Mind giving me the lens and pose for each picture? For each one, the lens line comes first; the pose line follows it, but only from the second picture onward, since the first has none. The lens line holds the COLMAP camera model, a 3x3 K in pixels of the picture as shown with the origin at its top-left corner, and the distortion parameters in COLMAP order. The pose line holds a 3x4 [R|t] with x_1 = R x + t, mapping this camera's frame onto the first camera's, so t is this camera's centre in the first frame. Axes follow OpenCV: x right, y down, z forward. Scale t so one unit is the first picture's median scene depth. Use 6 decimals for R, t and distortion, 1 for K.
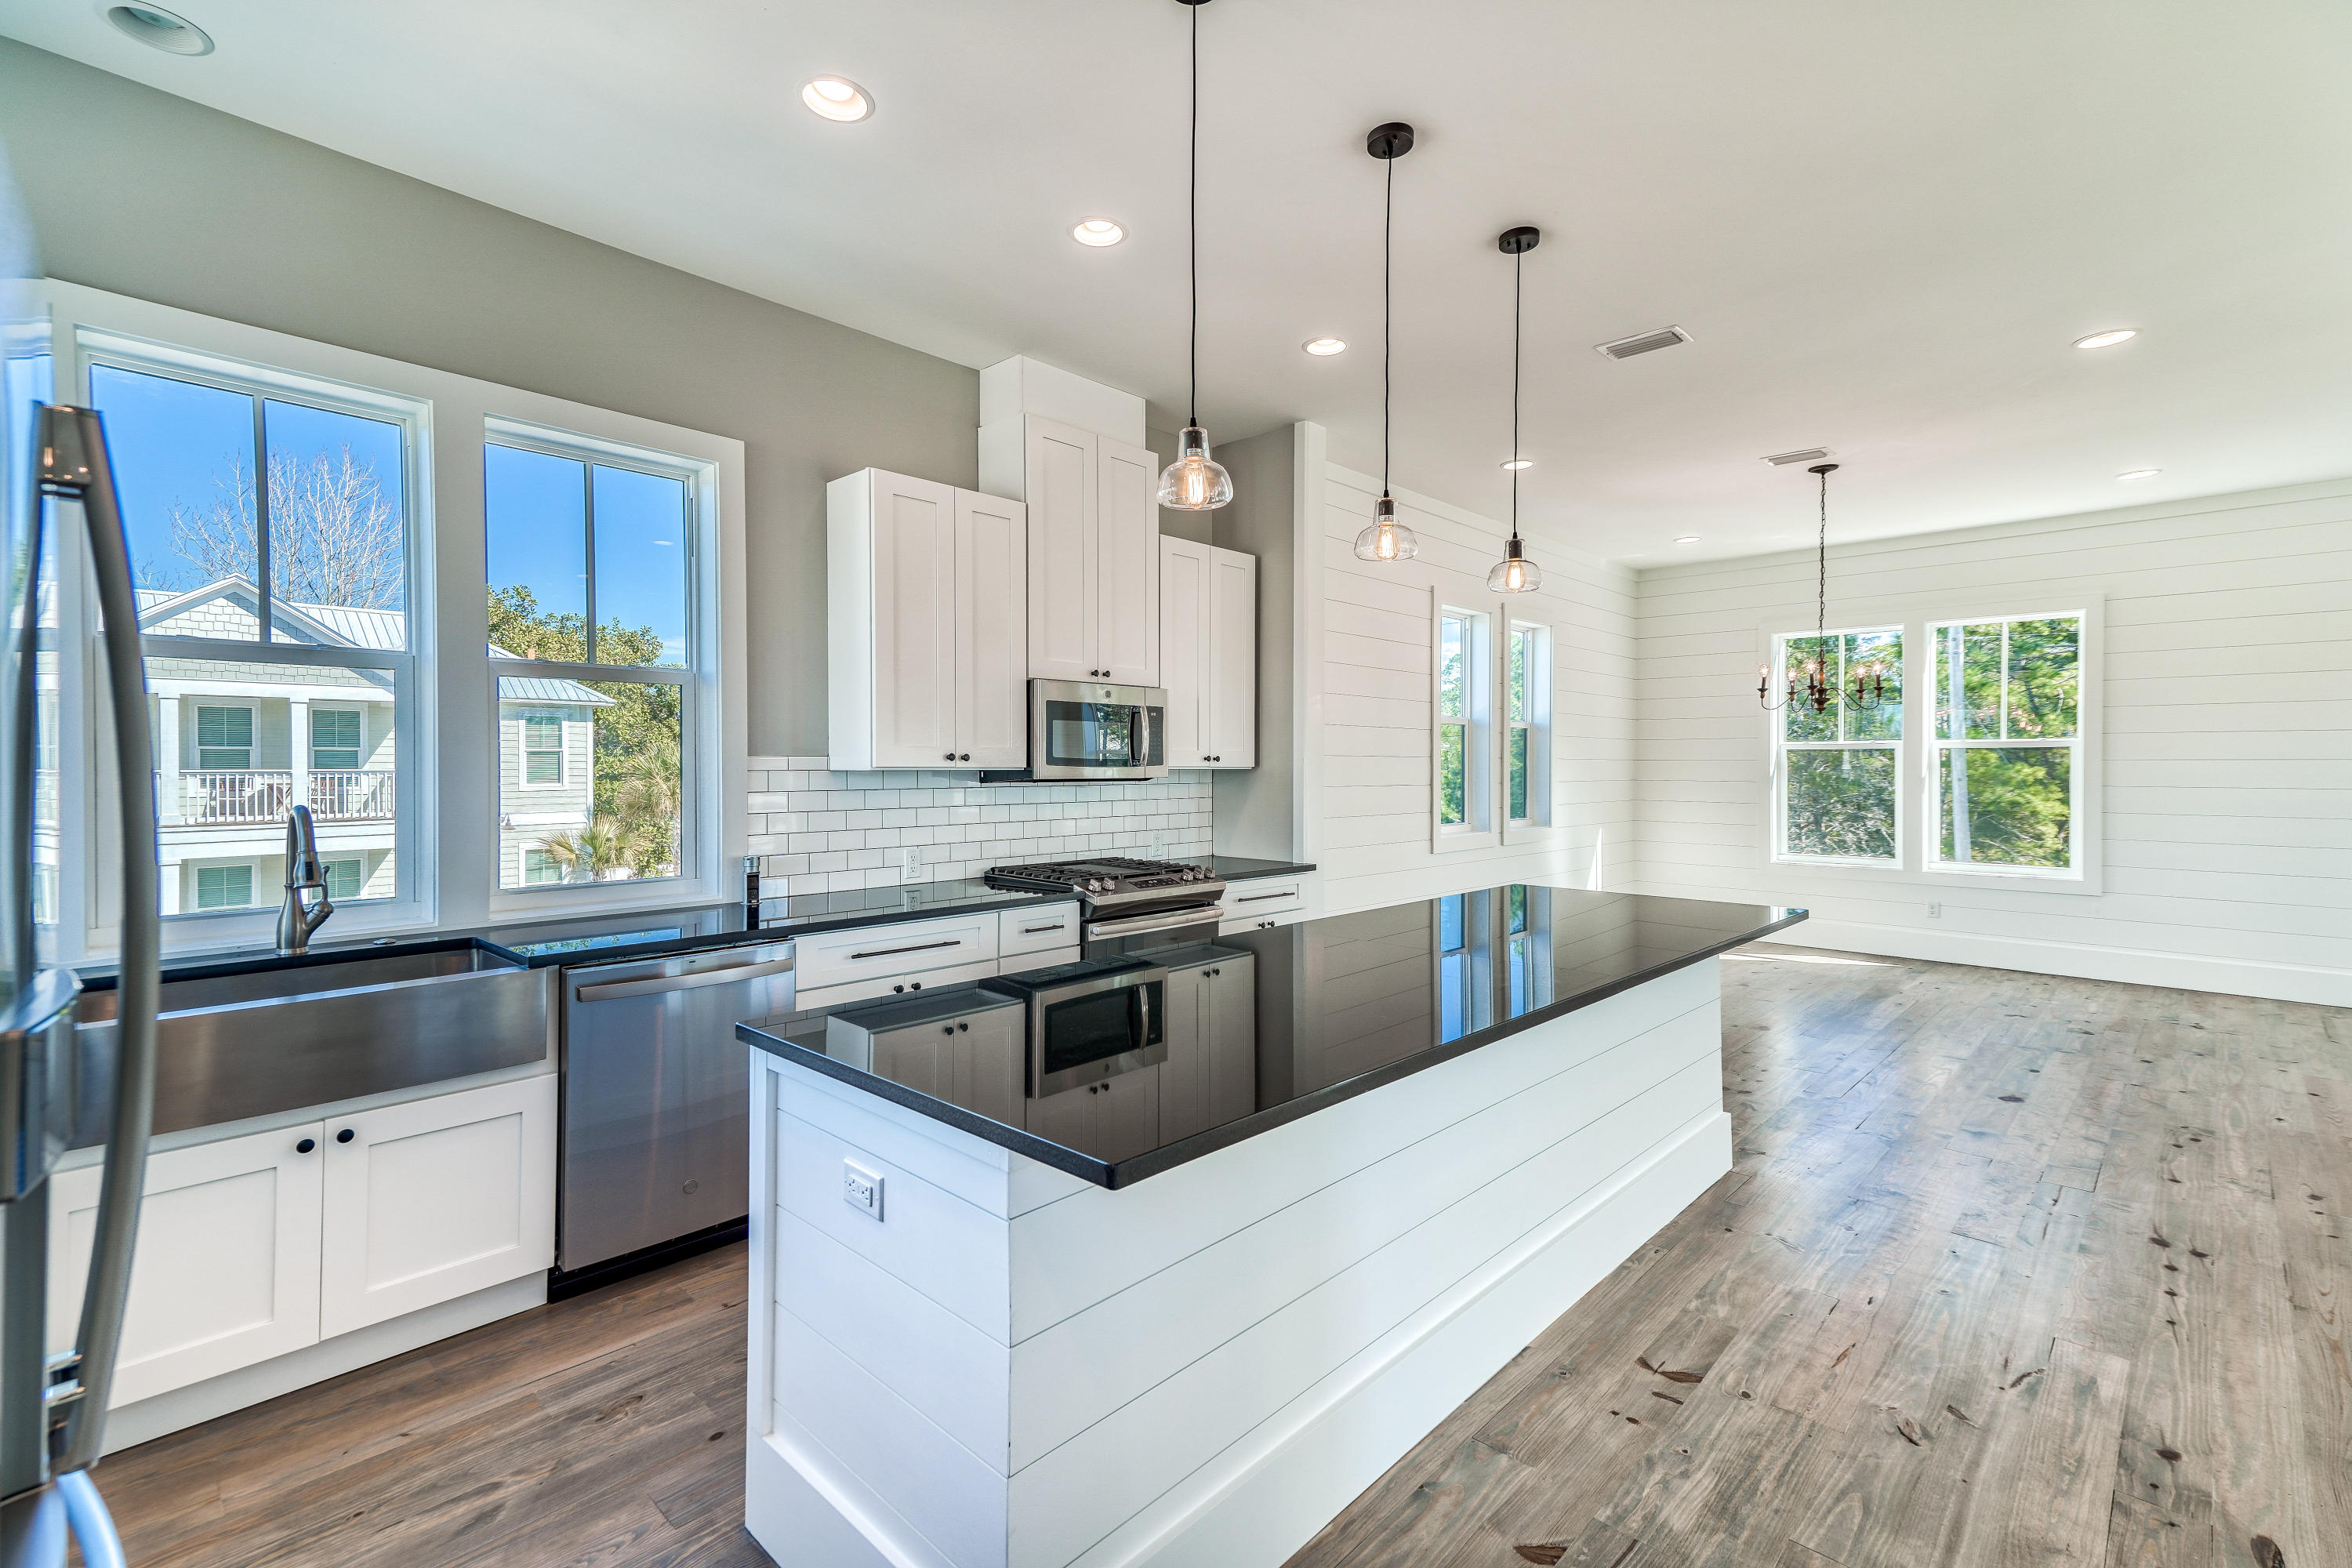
lens RADIAL K [[1058.5, 0, 1167.3], [0, 1058.5, 768.5], [0, 0, 1]] dist [0.046576, -0.003982]
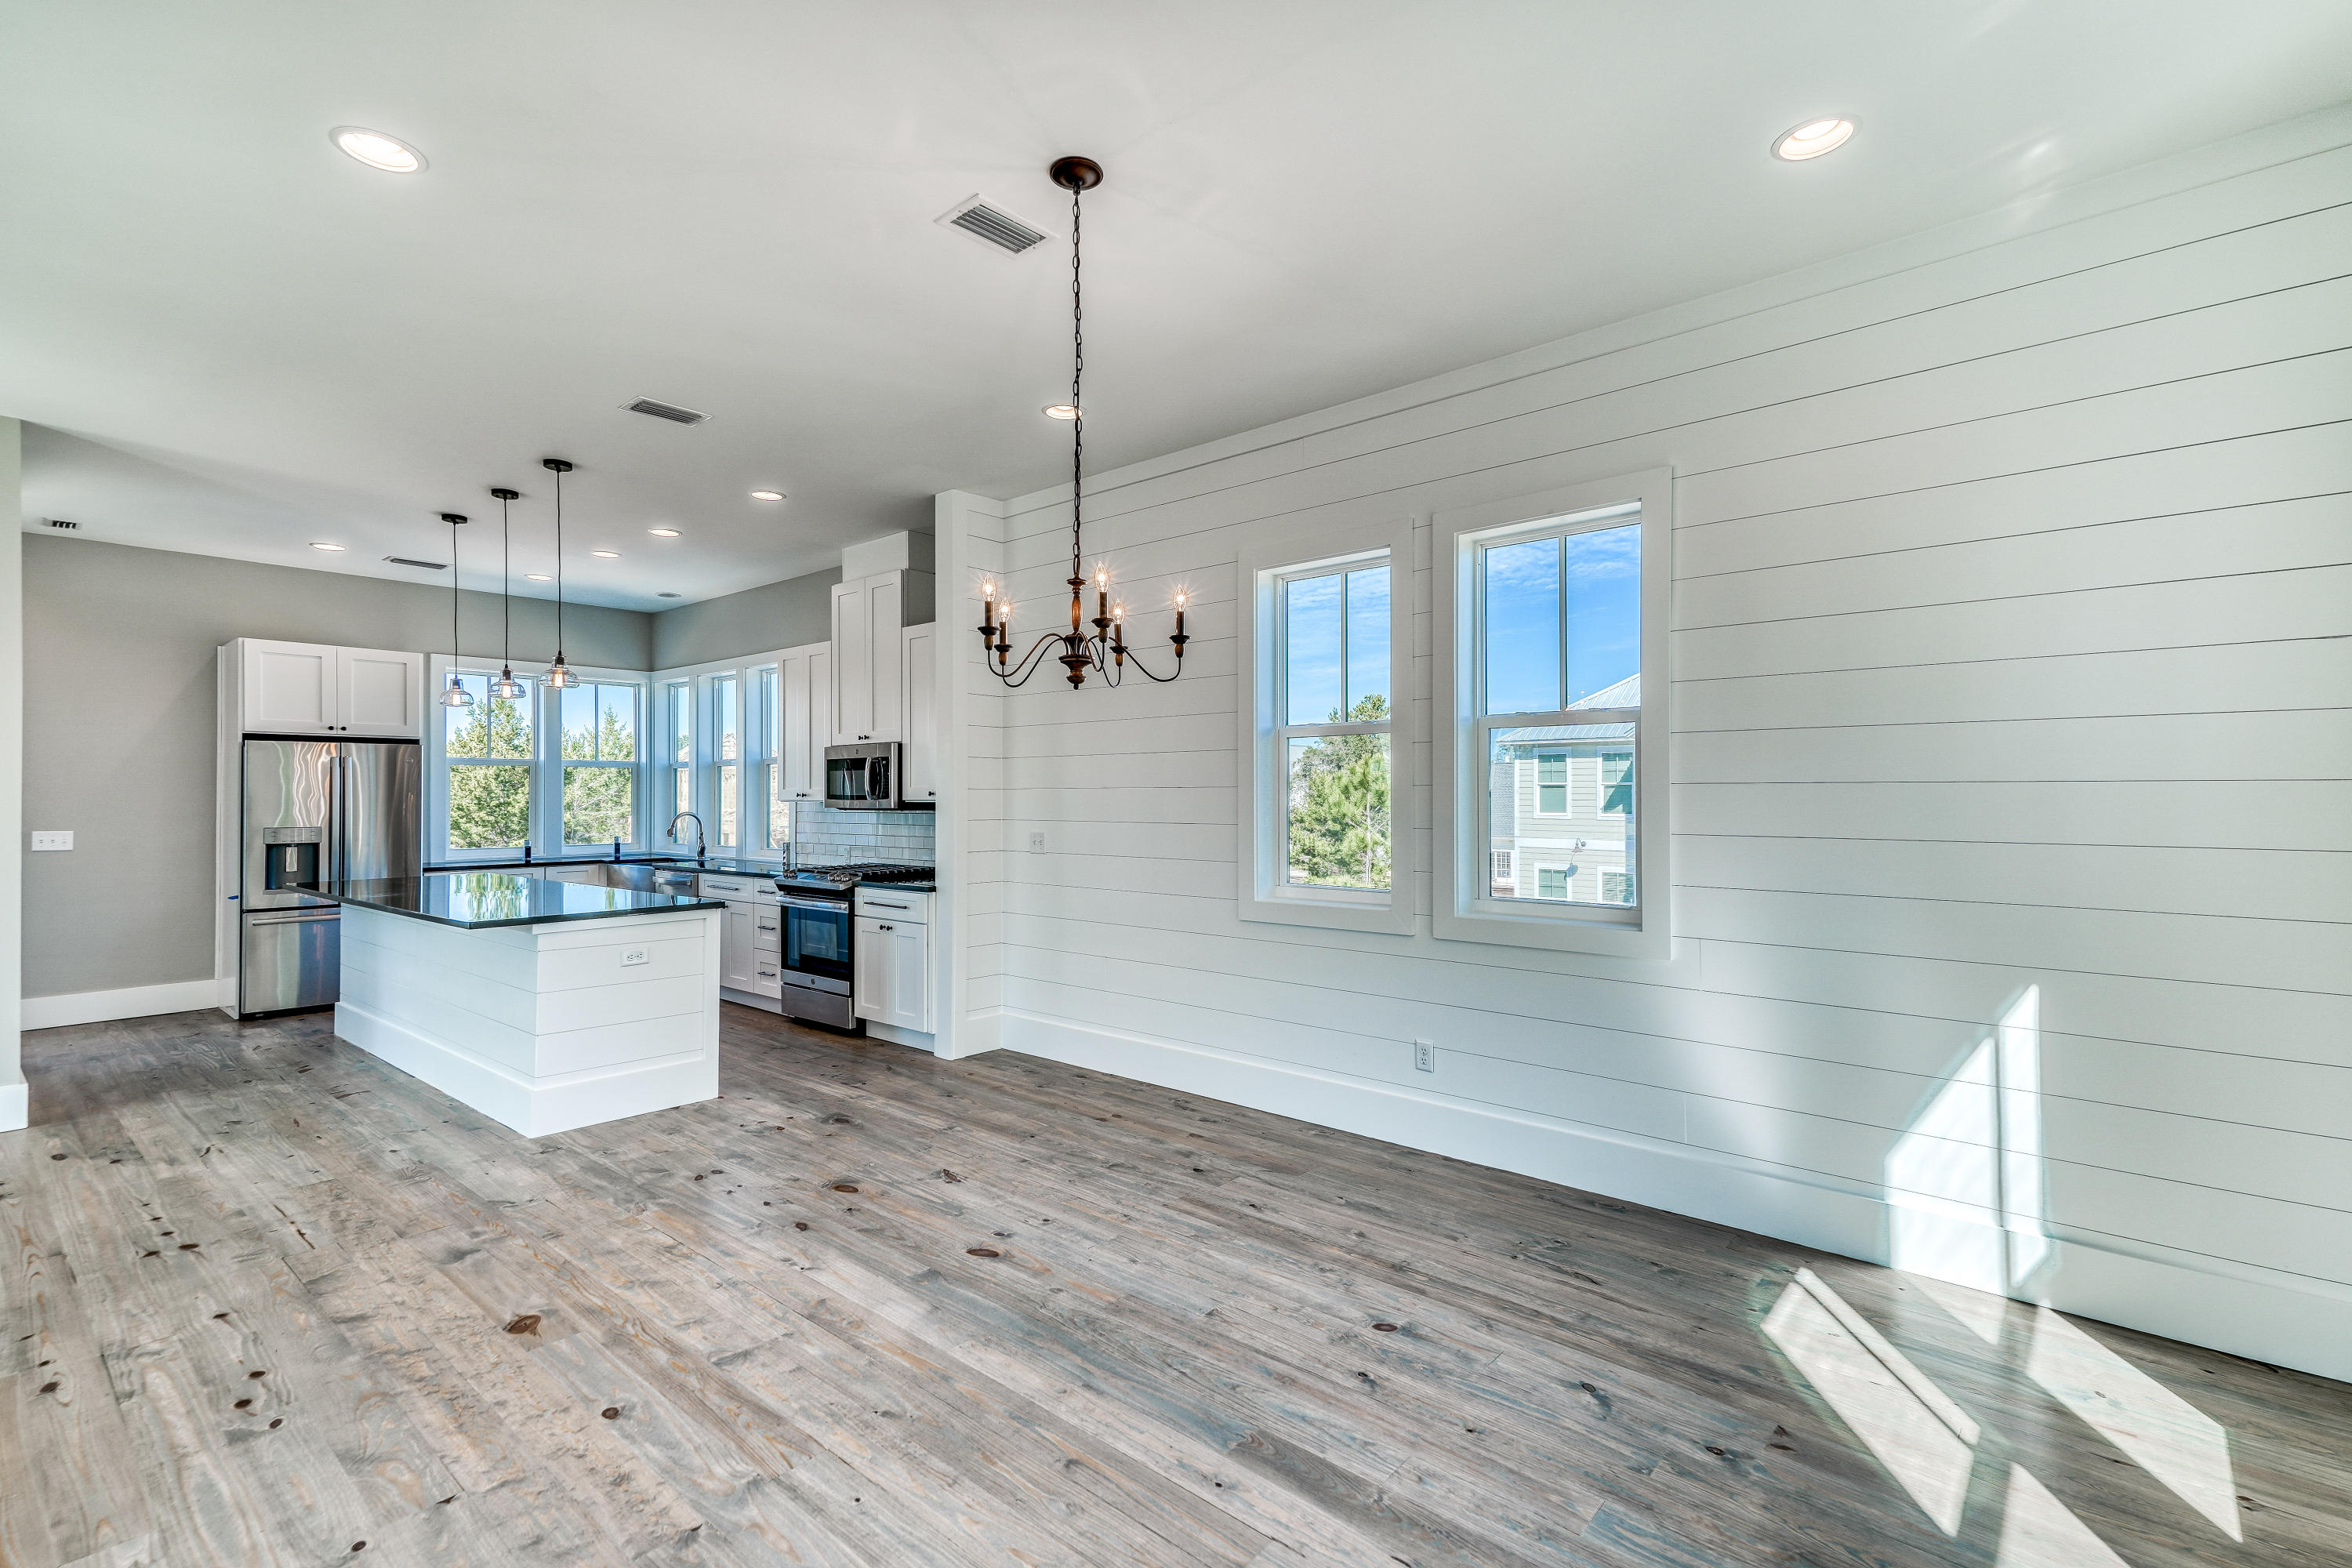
lens RADIAL K [[1058.5, 0, 1182.9], [0, 1058.5, 781.4], [0, 0, 1]] dist [0.046576, -0.003982]
pose [[0.047877, -0.014947, -0.998741, 1.645463], [0.000589, 0.999888, -0.014936, -0.006129], [0.998853, 0.000127, 0.047880, 1.555693]]
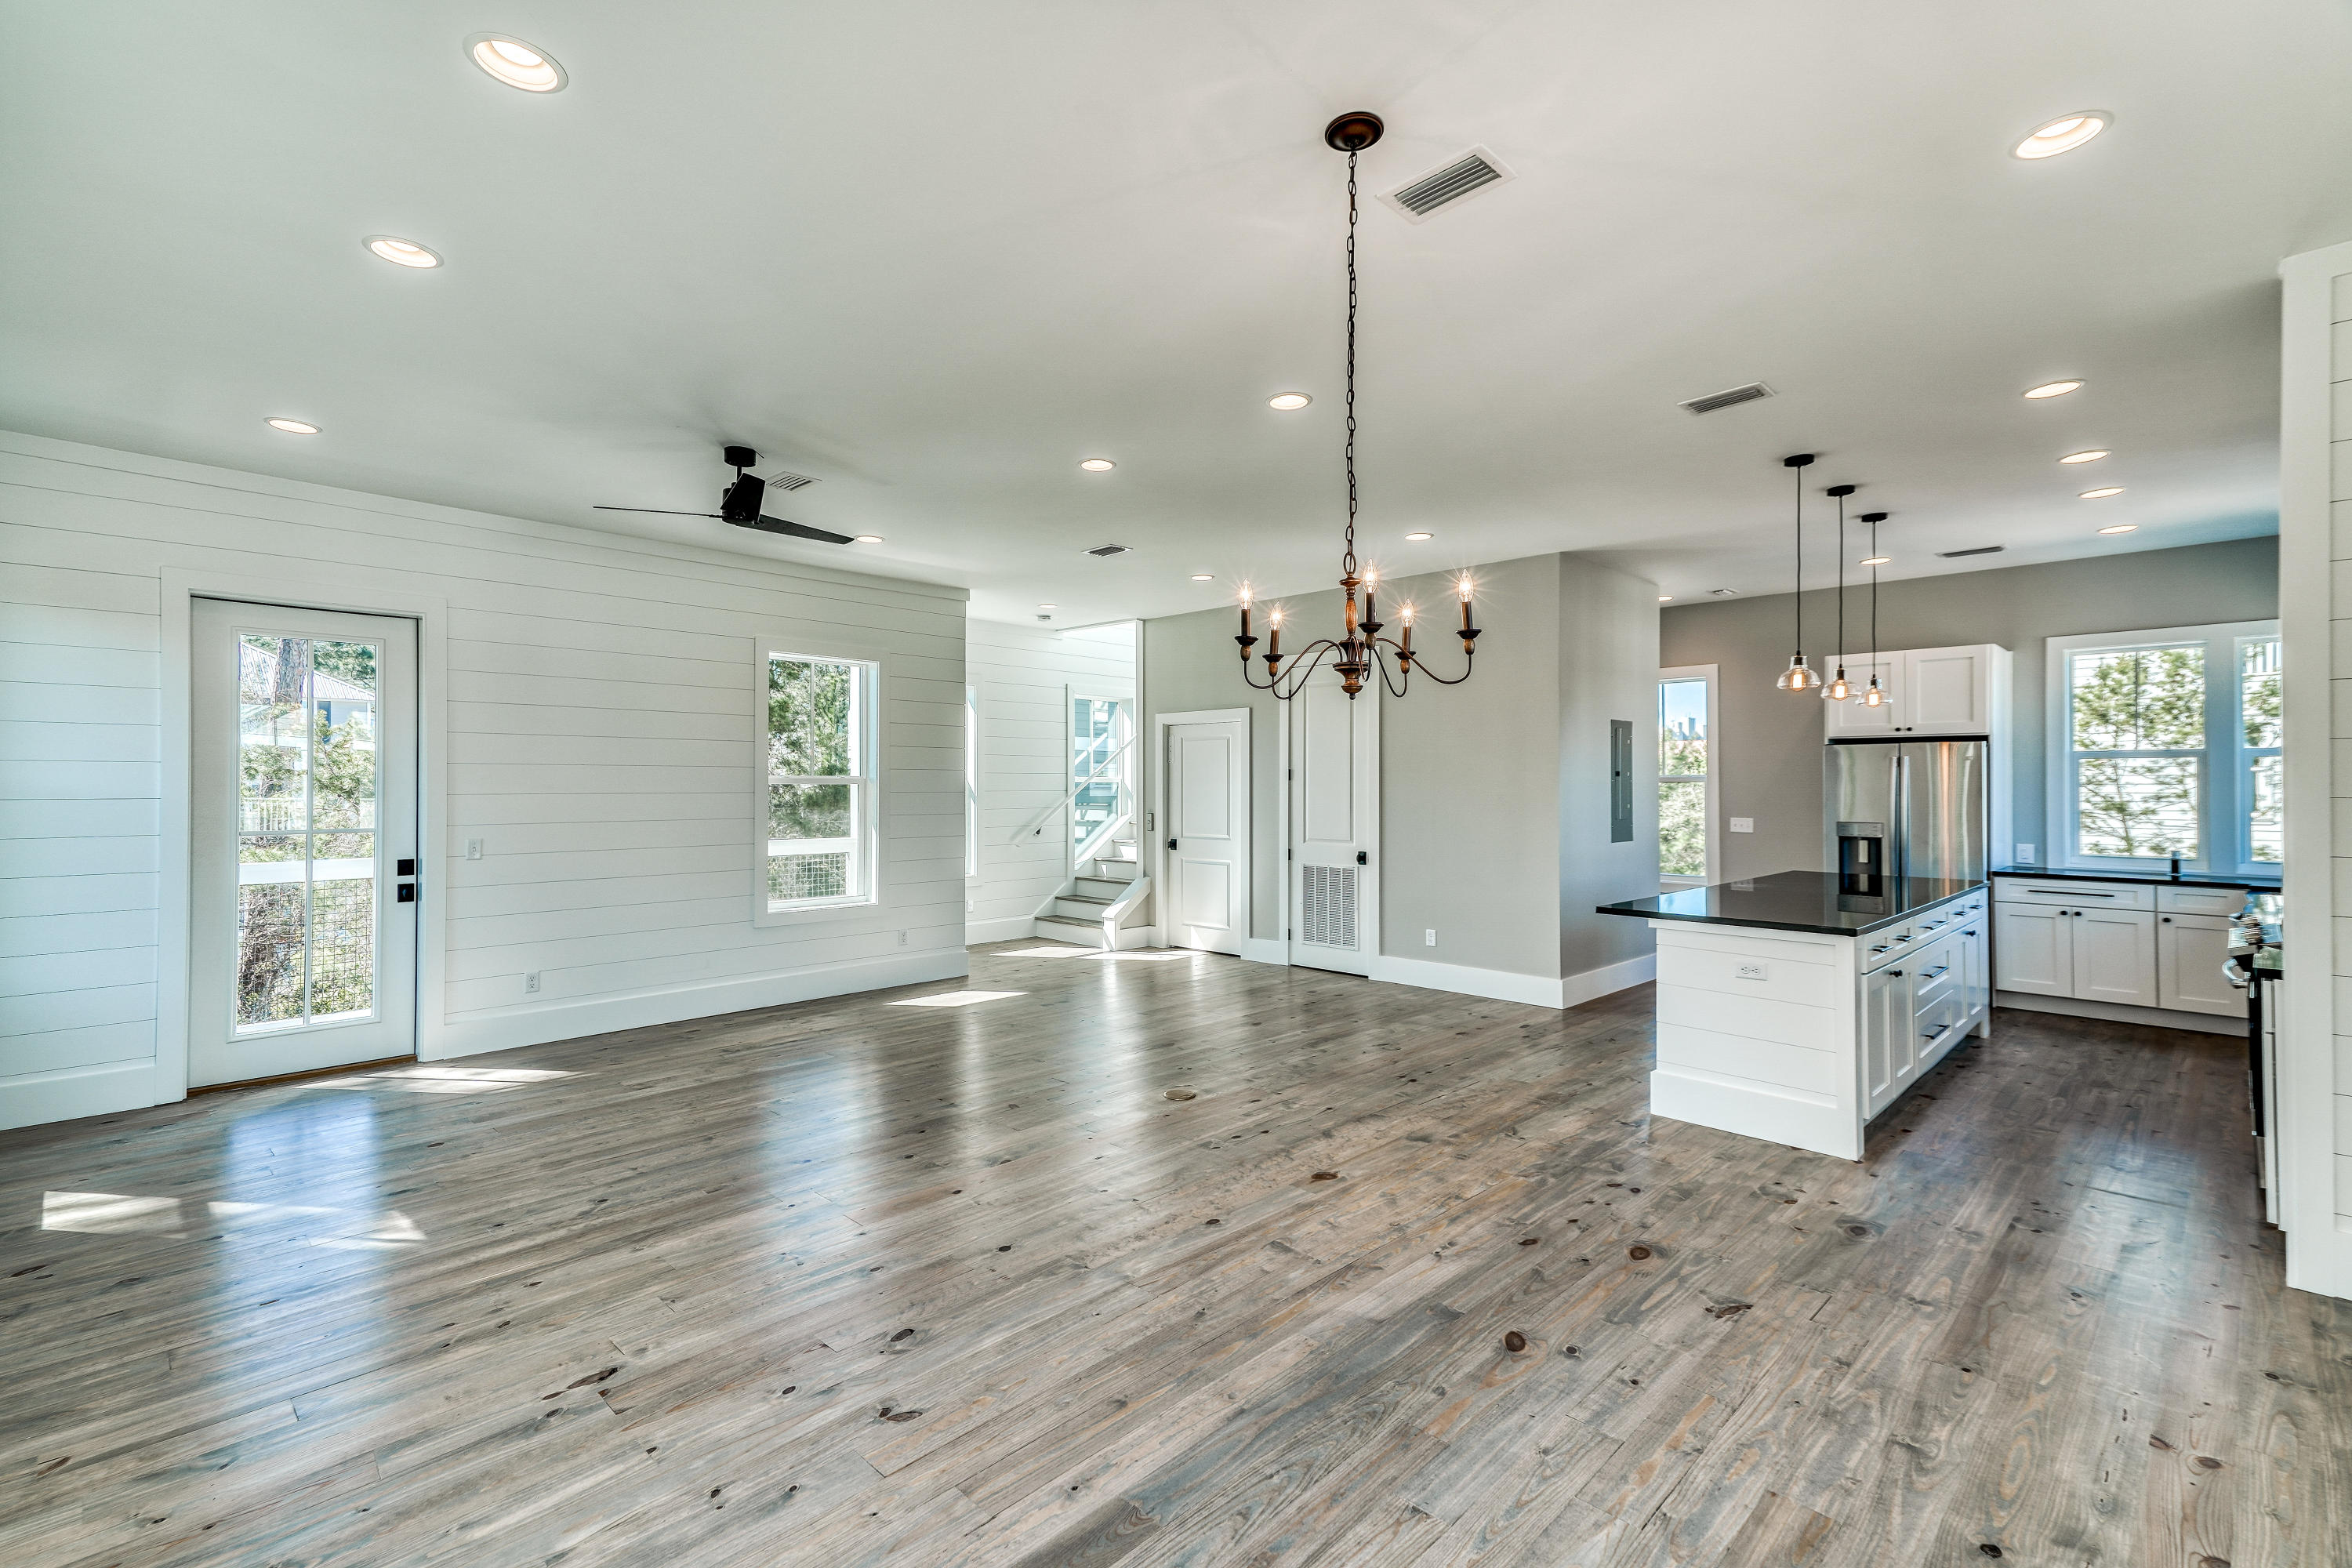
lens RADIAL K [[1058.5, 0, 1131.3], [0, 1058.5, 771.1], [0, 0, 1]] dist [0.046576, -0.003982]
pose [[-0.999509, -0.003249, 0.031149, 1.044072], [-0.003529, 0.999954, -0.008962, -0.028837], [-0.031119, -0.009067, -0.999475, 2.172725]]
